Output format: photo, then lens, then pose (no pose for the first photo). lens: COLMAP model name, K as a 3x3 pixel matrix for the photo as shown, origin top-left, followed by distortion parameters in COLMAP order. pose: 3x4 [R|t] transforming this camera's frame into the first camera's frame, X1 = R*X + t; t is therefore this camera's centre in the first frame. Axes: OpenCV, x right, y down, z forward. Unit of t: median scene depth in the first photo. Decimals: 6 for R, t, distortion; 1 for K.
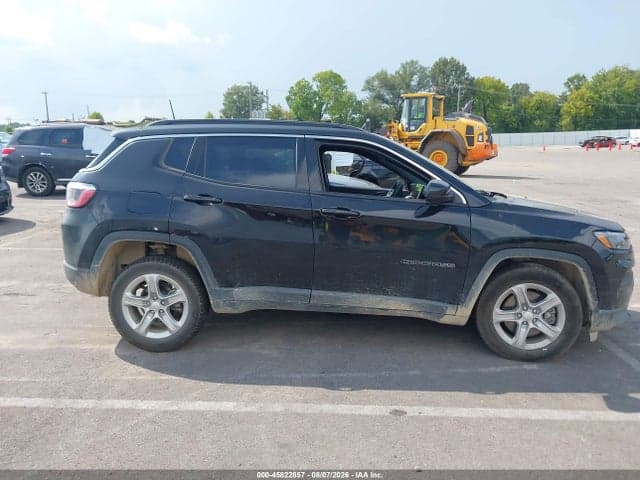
lens RADIAL K [[505.7, 0, 327.1], [0, 505.7, 242.8], [0, 0, 1]] dist [0.006390, -0.011264]
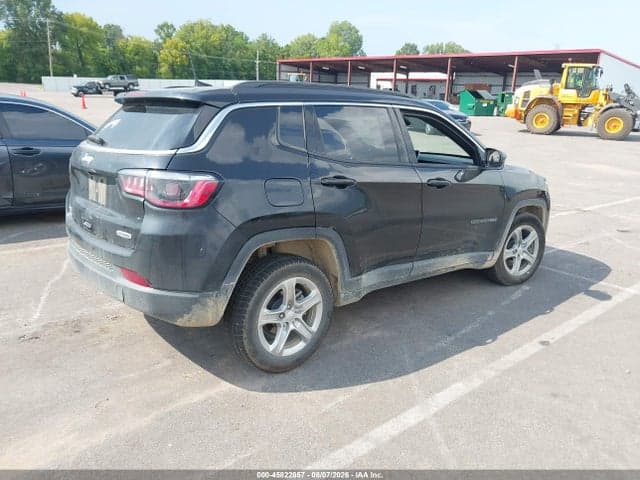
lens RADIAL K [[507.1, 0, 322.0], [0, 507.1, 237.3], [0, 0, 1]] dist [0.003444, -0.006601]
pose [[0.737885, -0.154244, 0.657065, -0.817389], [0.093732, 0.987521, 0.126557, -0.099797], [-0.668386, -0.031796, 0.743135, 0.362226]]
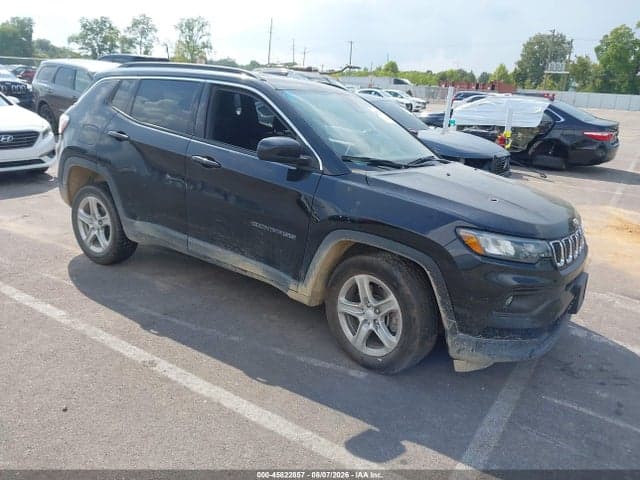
lens RADIAL K [[505.7, 0, 327.1], [0, 505.7, 242.8], [0, 0, 1]] dist [0.006390, -0.011264]
pose [[0.852902, 0.191116, -0.485832, 0.699390], [-0.147309, 0.980871, 0.127246, -0.063296], [0.500857, -0.036961, 0.864740, 0.251444]]
